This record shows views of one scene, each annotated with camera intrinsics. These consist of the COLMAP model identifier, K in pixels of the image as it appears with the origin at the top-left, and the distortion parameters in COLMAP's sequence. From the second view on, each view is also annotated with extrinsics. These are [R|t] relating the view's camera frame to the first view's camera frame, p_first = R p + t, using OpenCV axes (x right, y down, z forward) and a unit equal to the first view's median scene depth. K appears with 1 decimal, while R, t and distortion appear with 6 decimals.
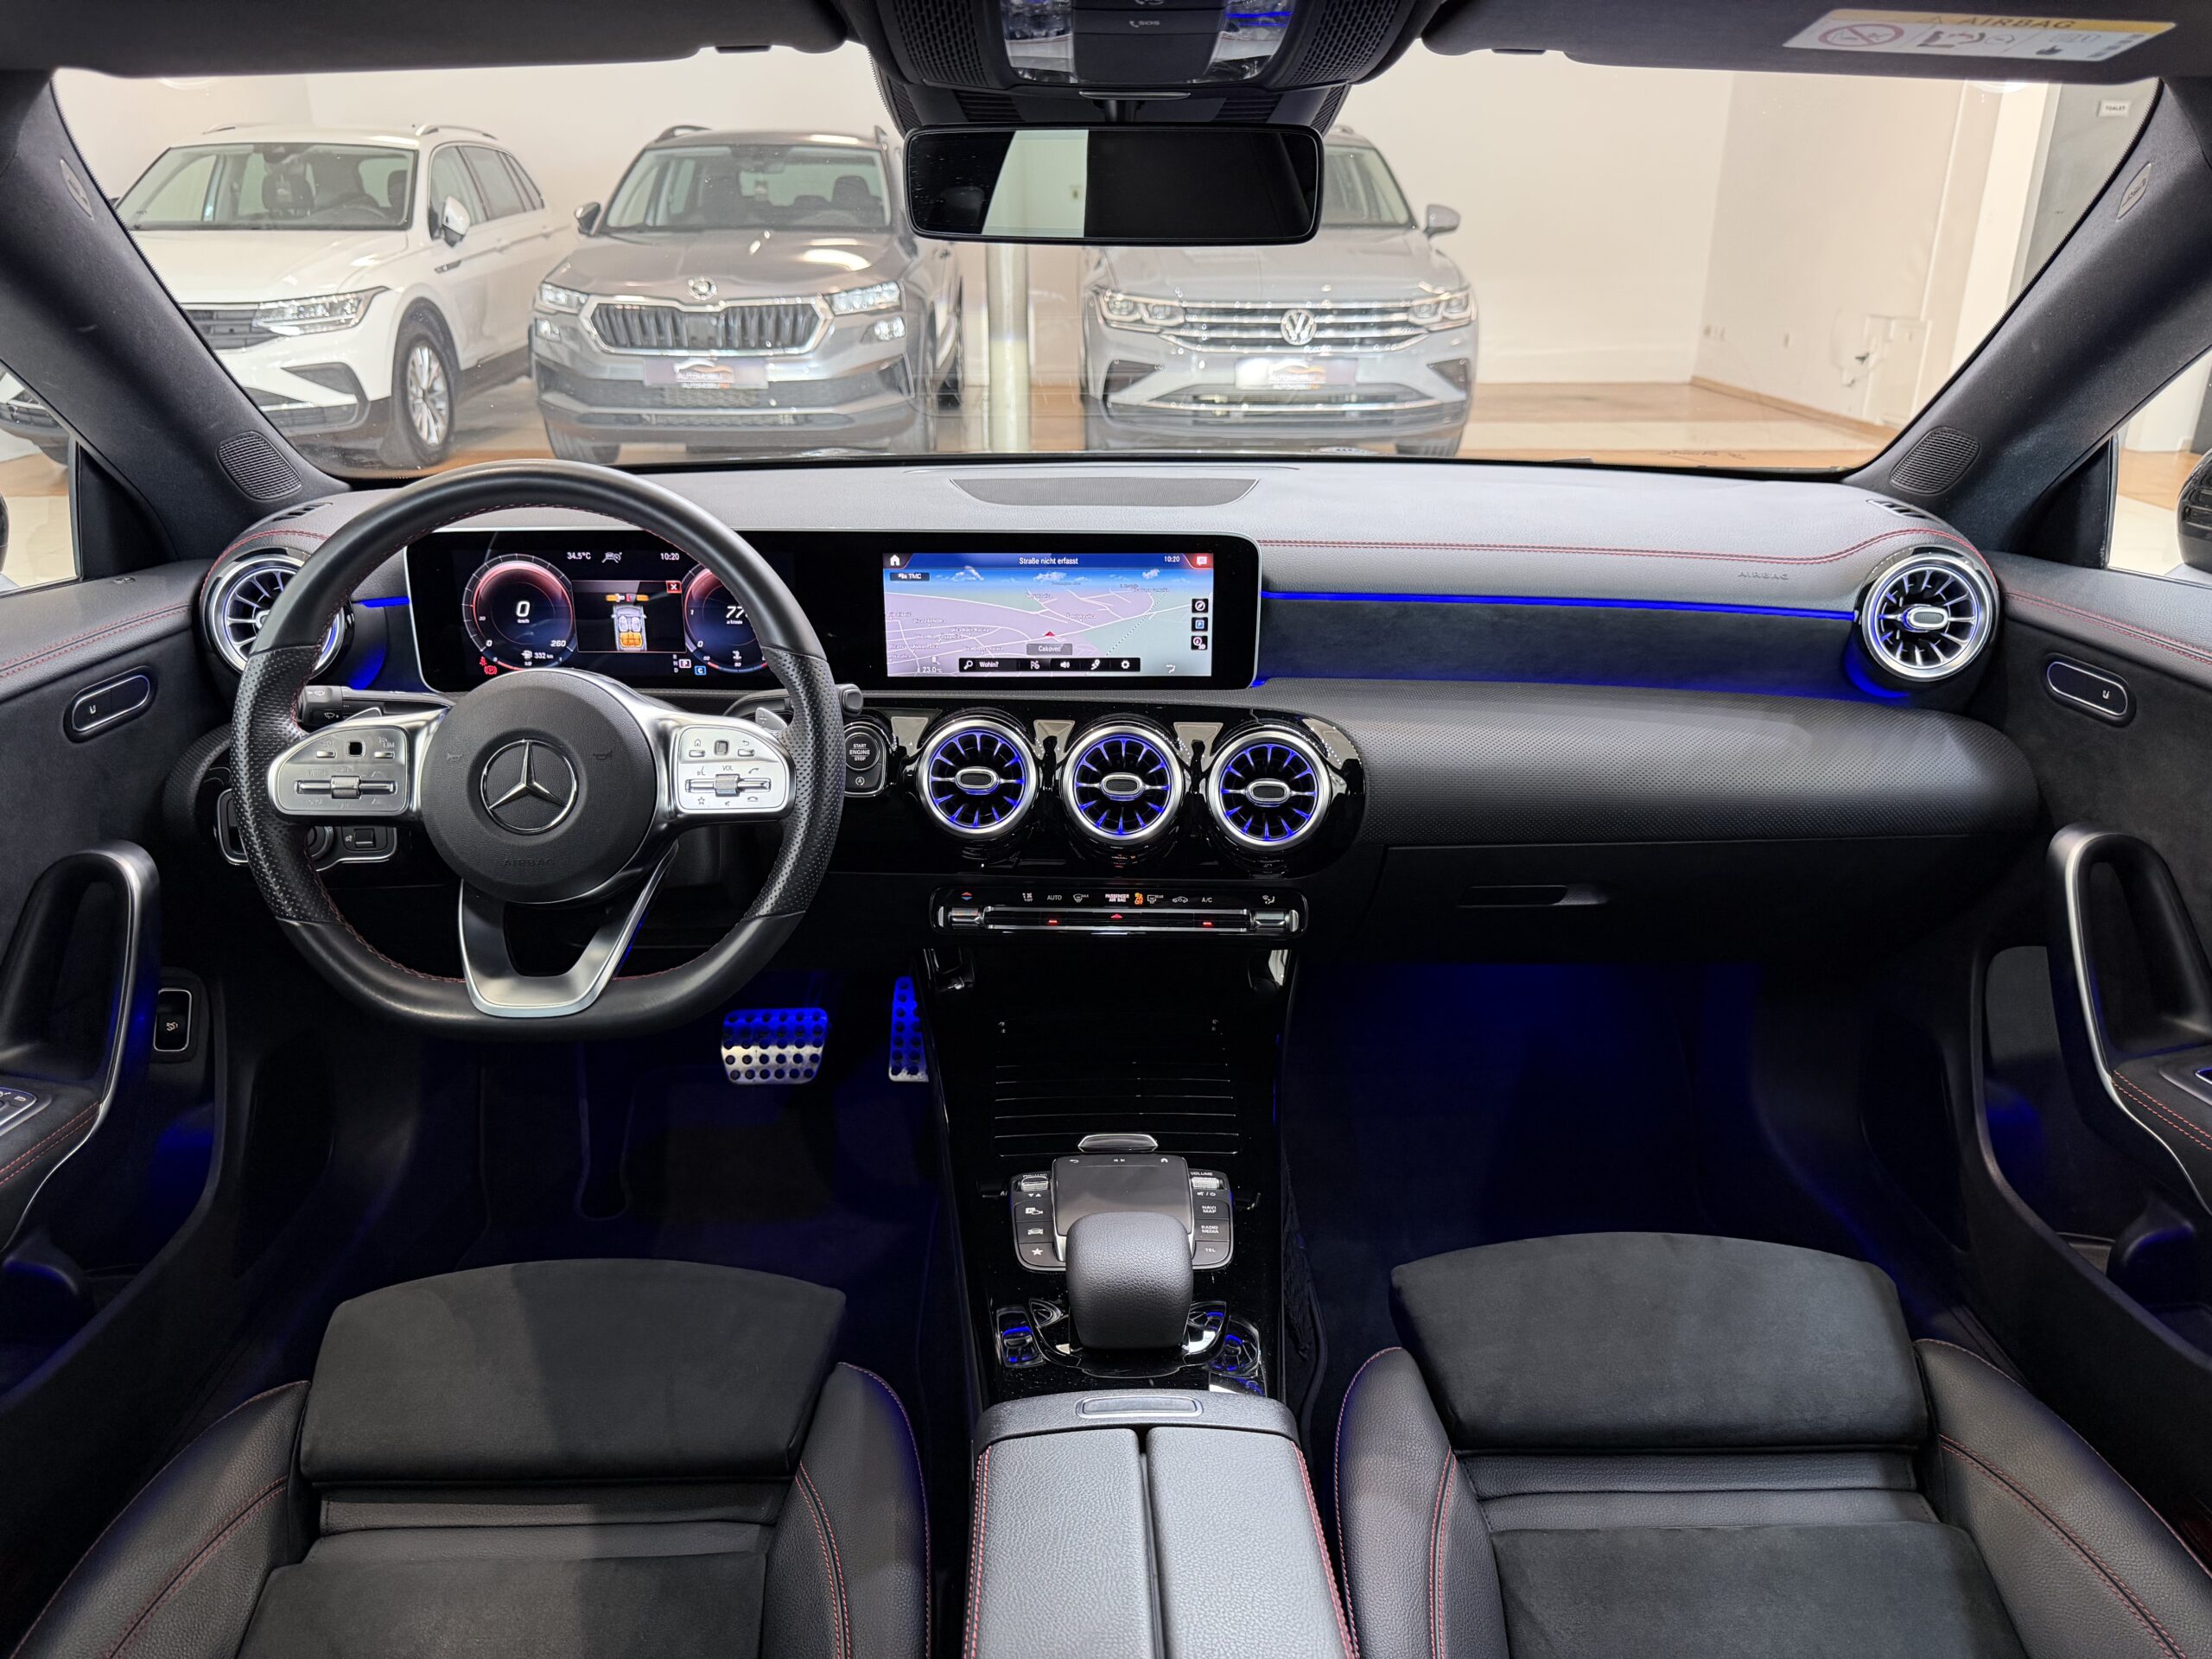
lens RADIAL K [[1578.0, 0, 1106.0], [0, 1578.0, 829.5], [0, 0, 1]] dist [0.020885, -0.003357]
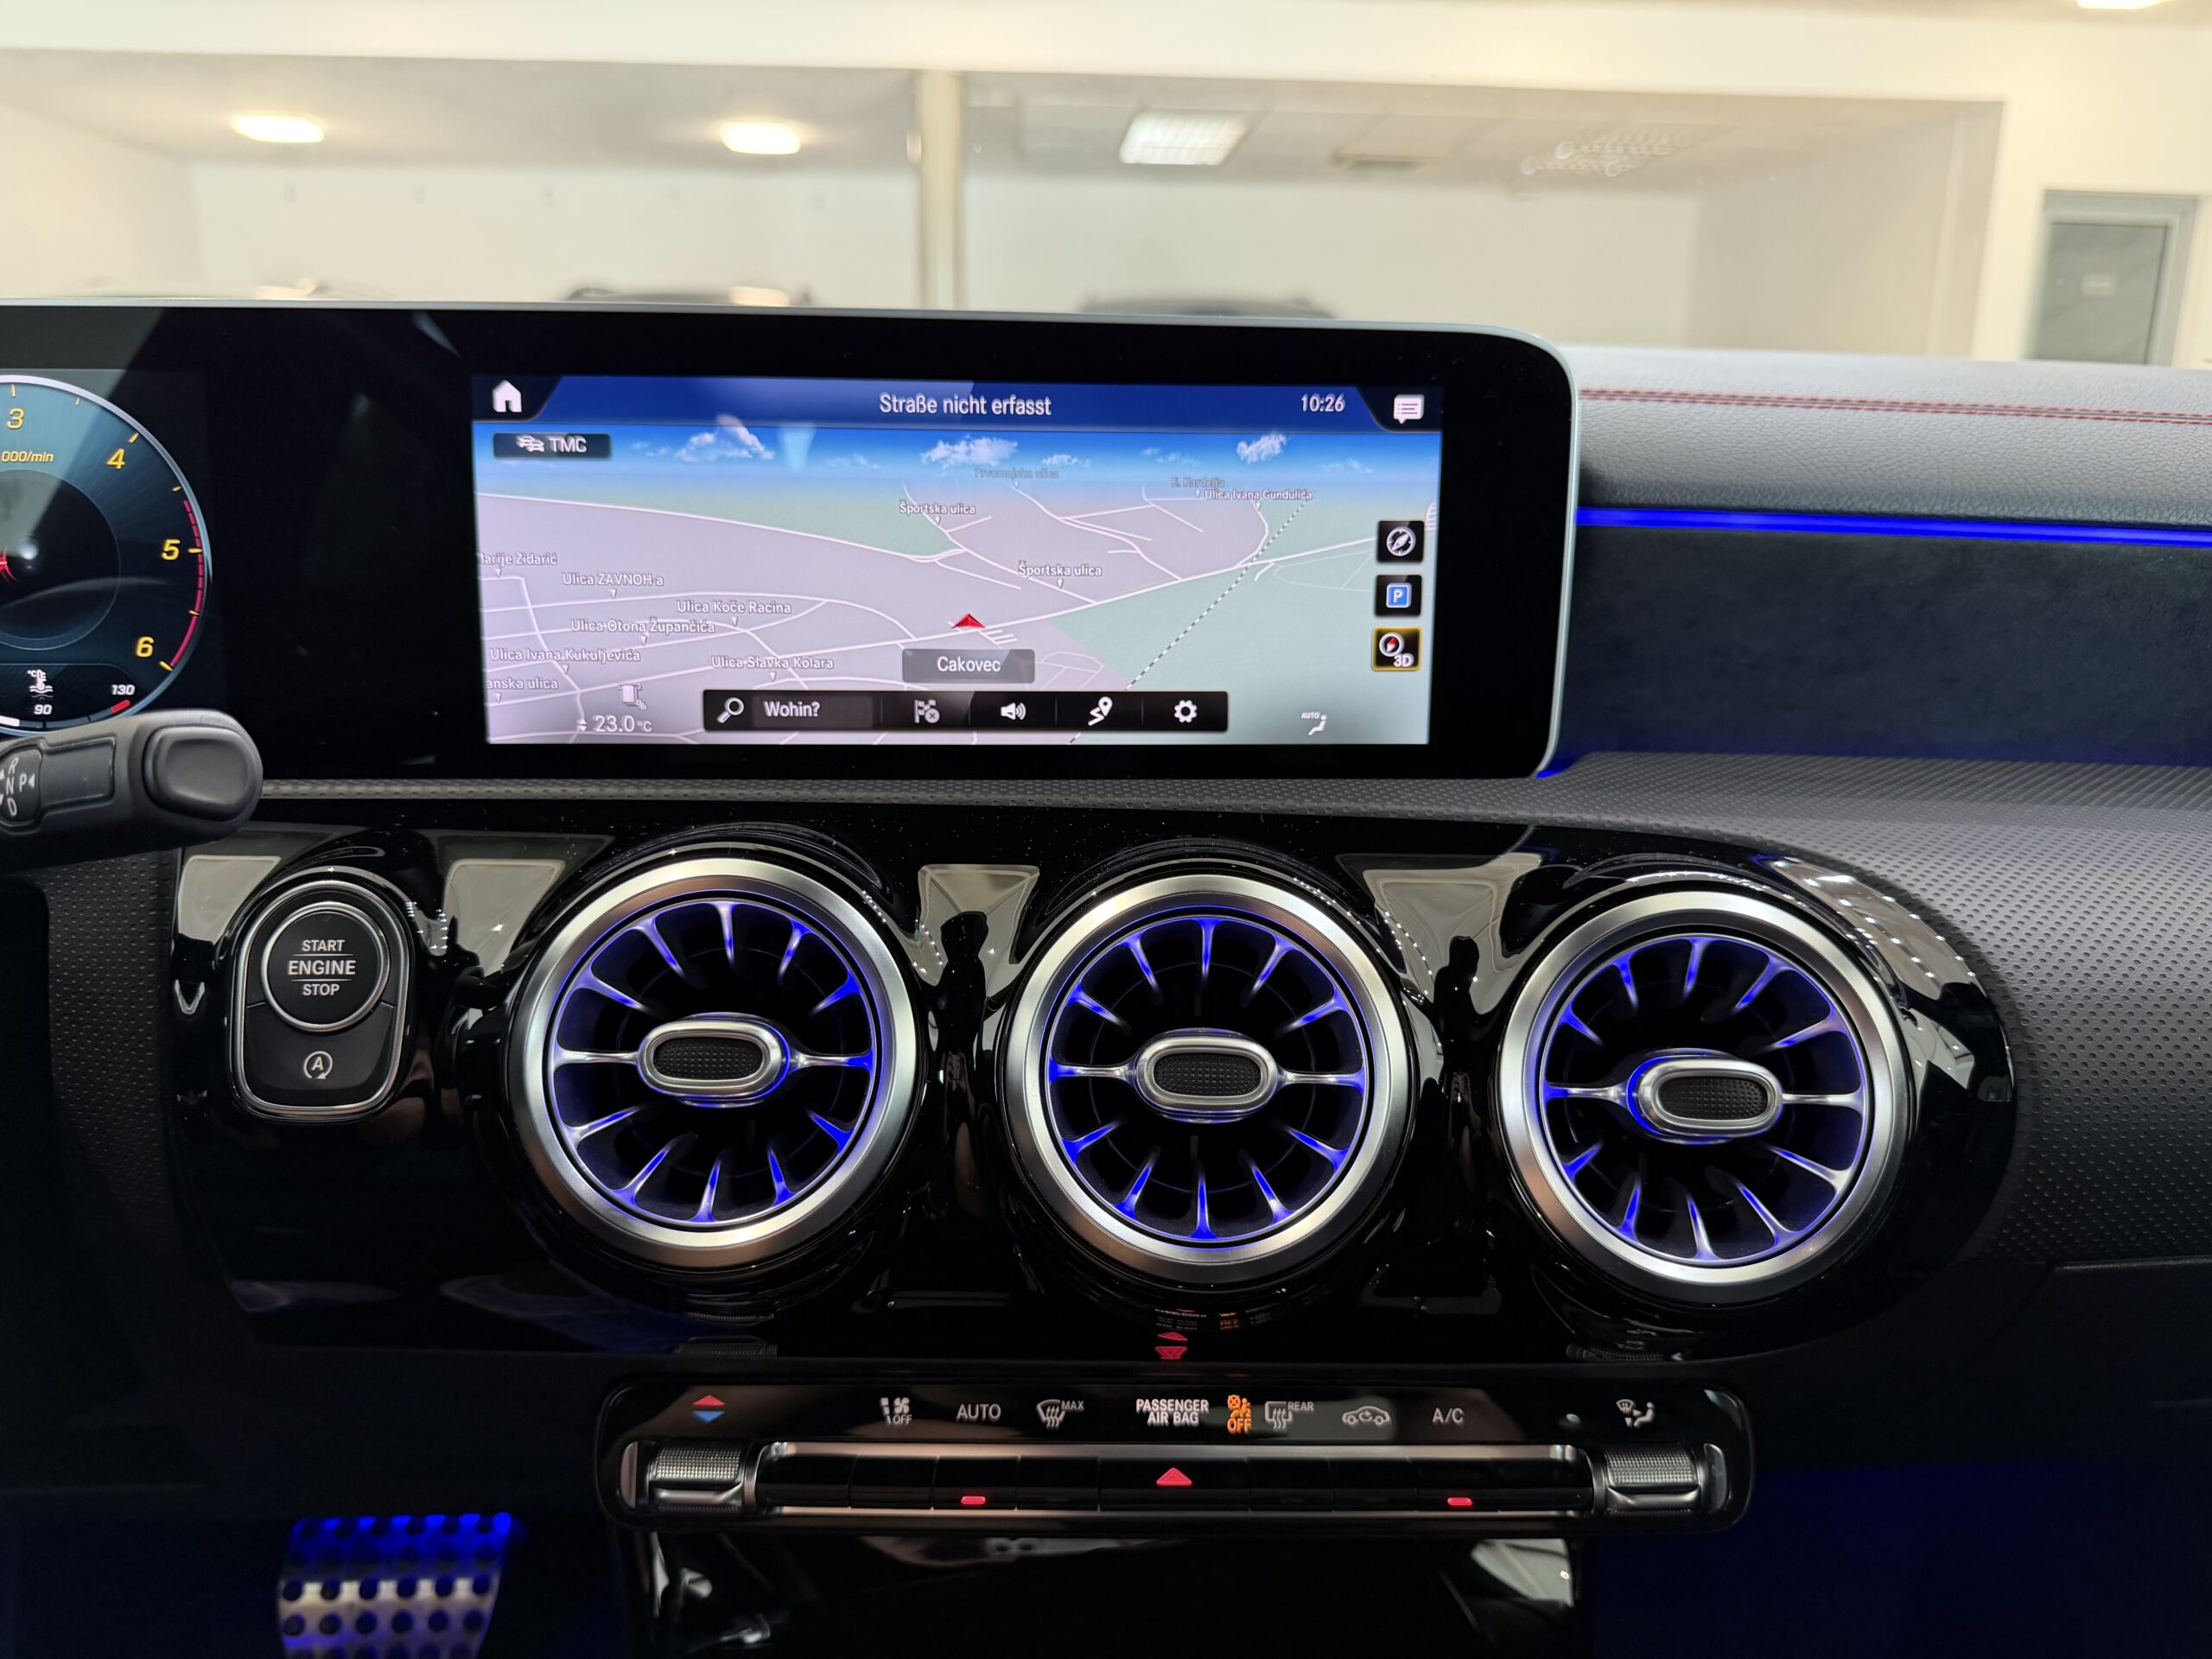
lens RADIAL K [[1578.0, 0, 1106.0], [0, 1578.0, 829.5], [0, 0, 1]] dist [0.020885, -0.003357]
pose [[0.999211, -0.001400, 0.039686, -0.019777], [0.006850, 0.990474, -0.137526, -0.031473], [-0.039116, 0.137689, 0.989703, 0.675643]]
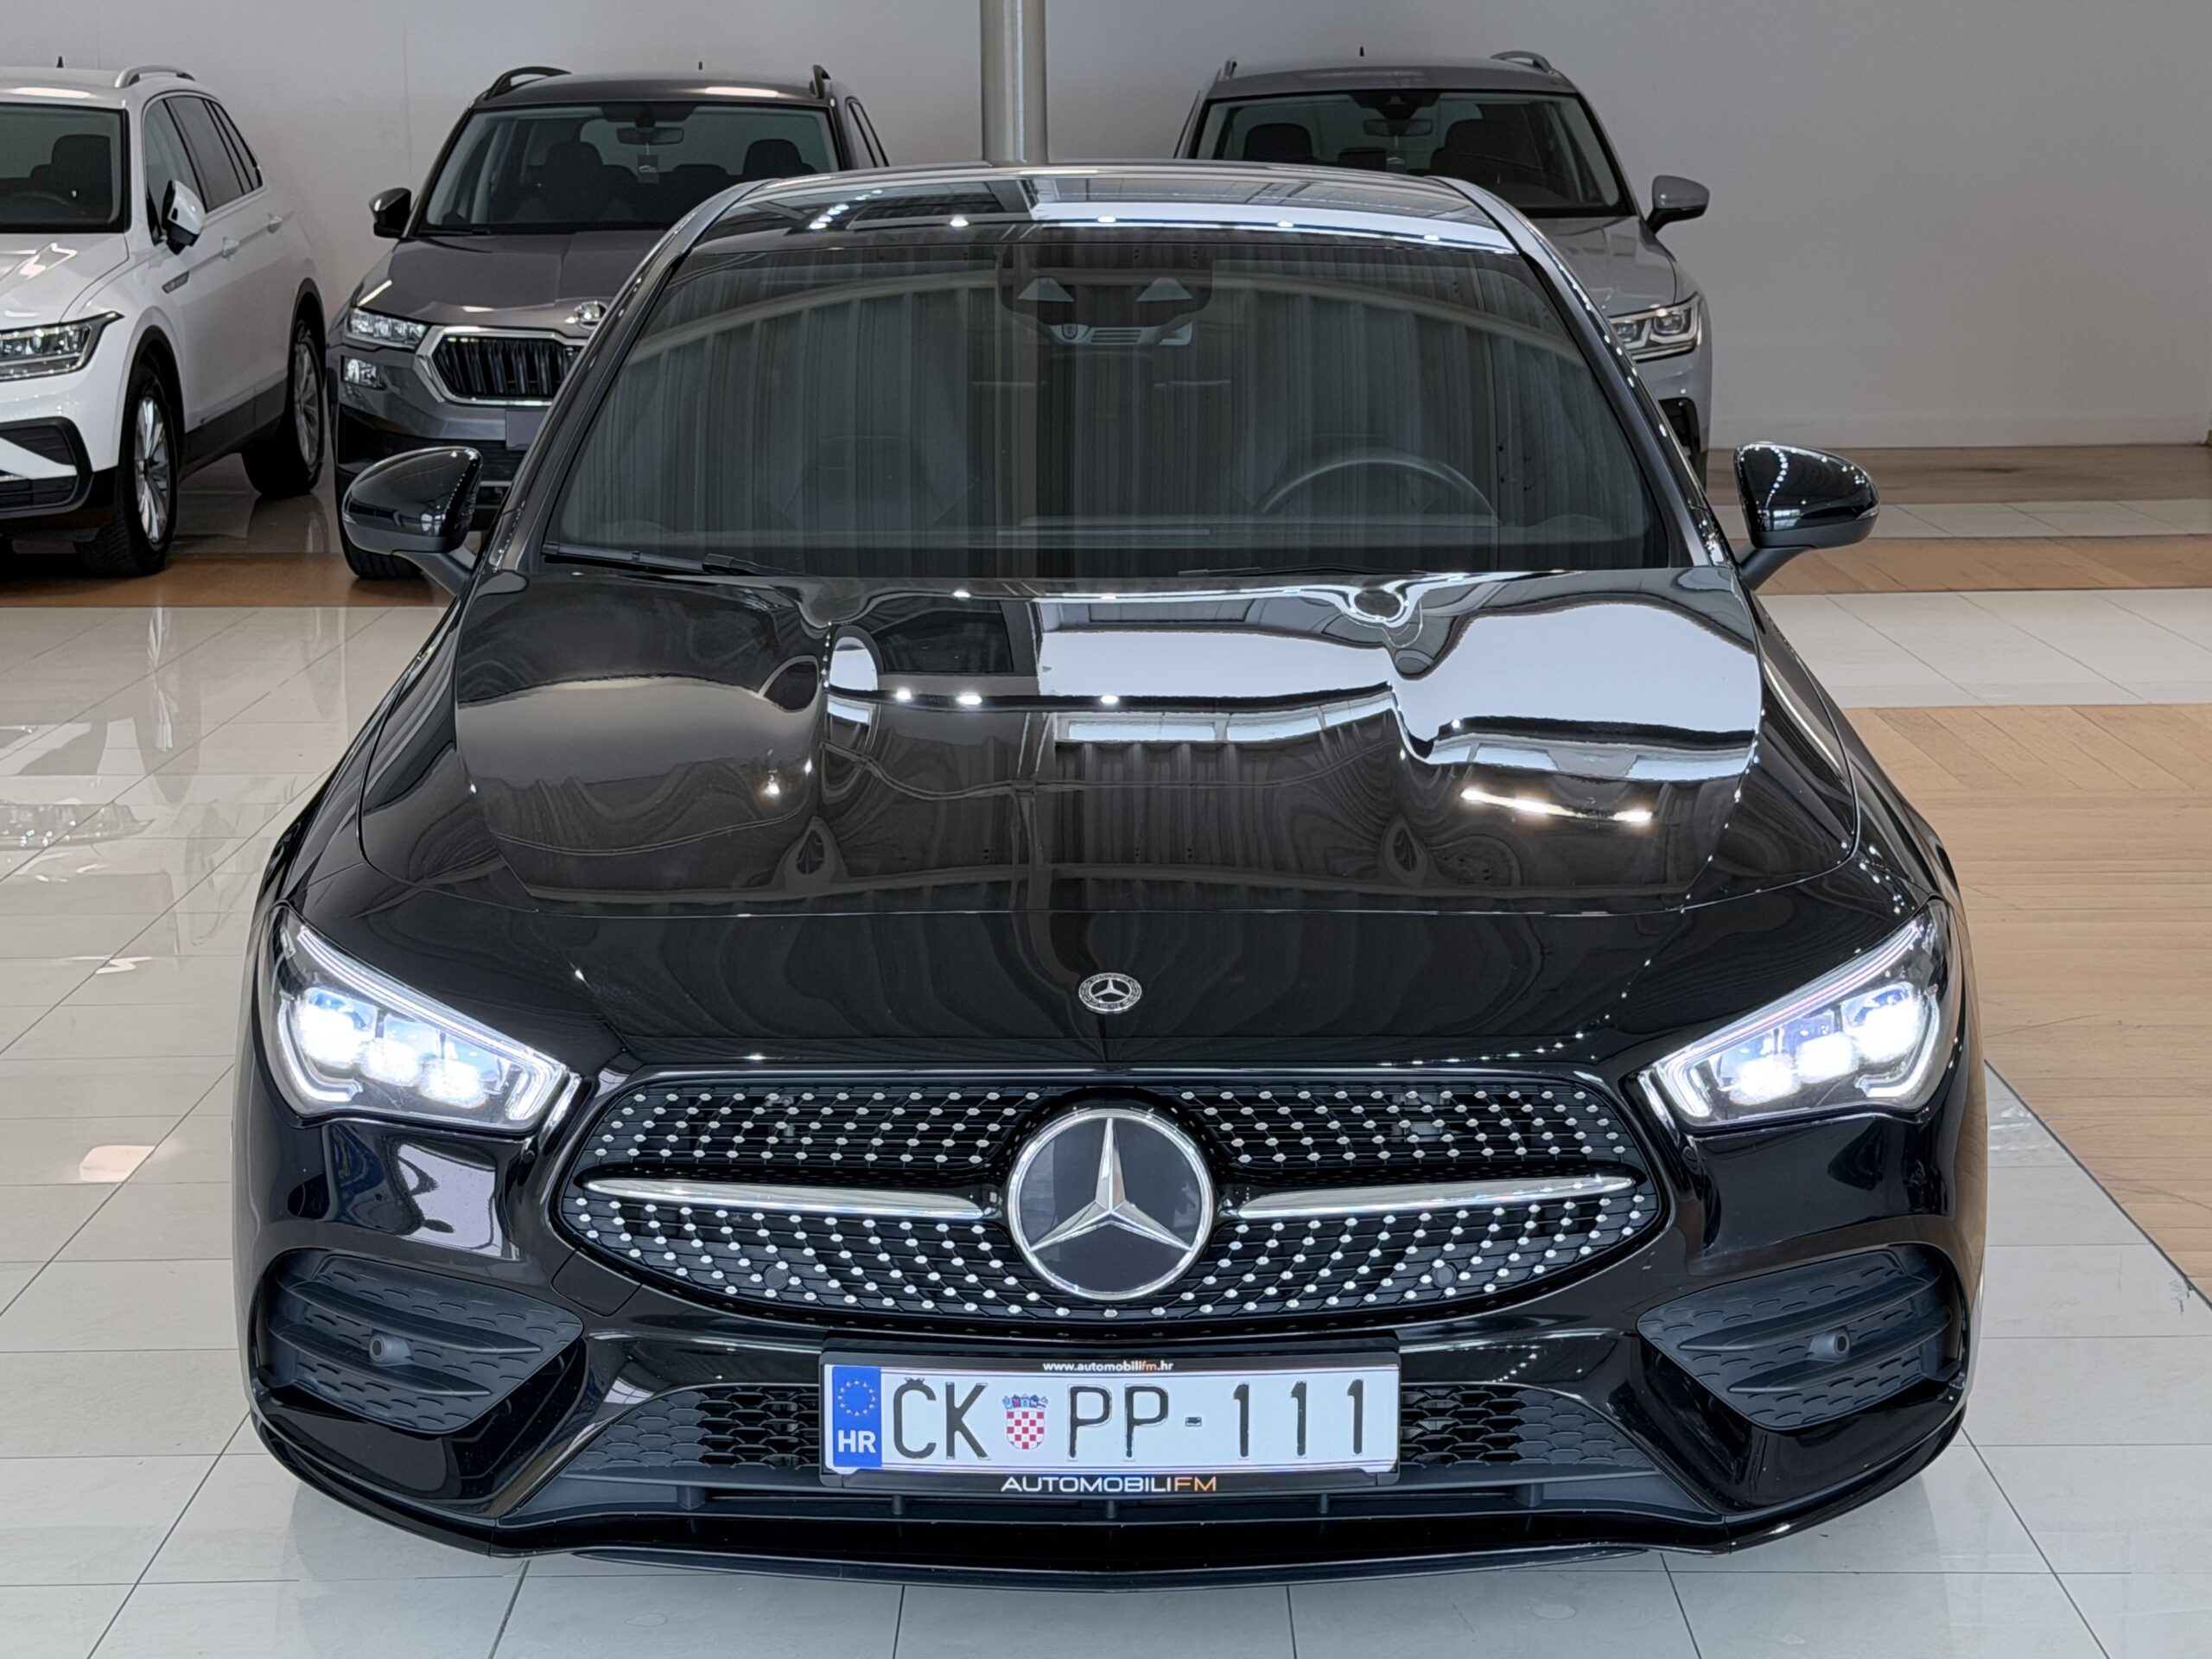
lens RADIAL K [[3937.0, 0, 1106.0], [0, 3937.0, 829.5], [0, 0, 1]] dist [0.294171, 0.021359]
pose [[0.999278, -0.006444, -0.037447, 0.035408], [-0.000864, 0.981407, -0.191936, 0.192111], [0.037988, 0.191830, 0.980693, -0.589569]]
